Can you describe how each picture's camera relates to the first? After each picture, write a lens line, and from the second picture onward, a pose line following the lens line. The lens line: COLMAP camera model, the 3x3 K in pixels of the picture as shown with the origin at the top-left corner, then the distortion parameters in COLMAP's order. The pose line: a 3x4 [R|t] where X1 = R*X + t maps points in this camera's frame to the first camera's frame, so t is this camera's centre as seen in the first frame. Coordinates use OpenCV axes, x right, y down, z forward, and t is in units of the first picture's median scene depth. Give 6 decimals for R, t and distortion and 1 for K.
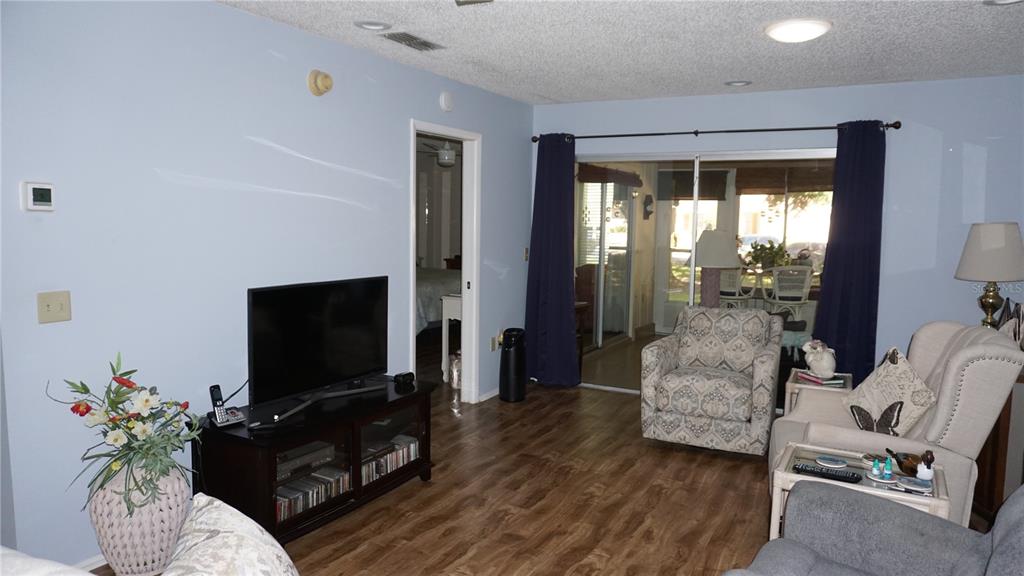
lens RADIAL K [[691.5, 0, 514.3], [0, 691.5, 292.9], [0, 0, 1]] dist [-0.051692, 0.042893]
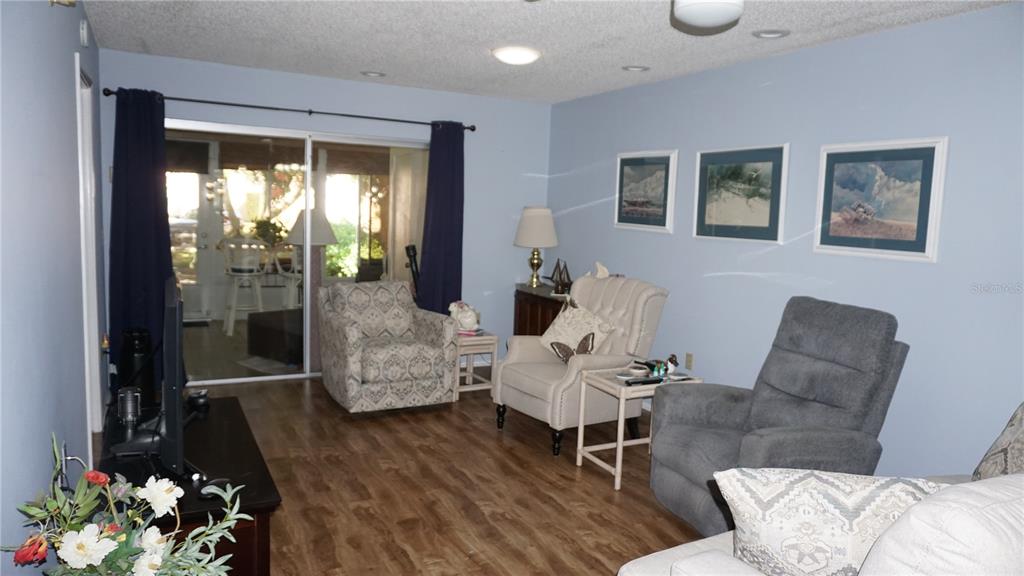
lens RADIAL K [[691.5, 0, 514.3], [0, 691.5, 292.9], [0, 0, 1]] dist [-0.051692, 0.042893]
pose [[0.550983, -0.091632, 0.829471, -0.542252], [0.057060, 0.995764, 0.072099, -0.029833], [-0.832564, 0.007605, 0.553877, 0.241232]]
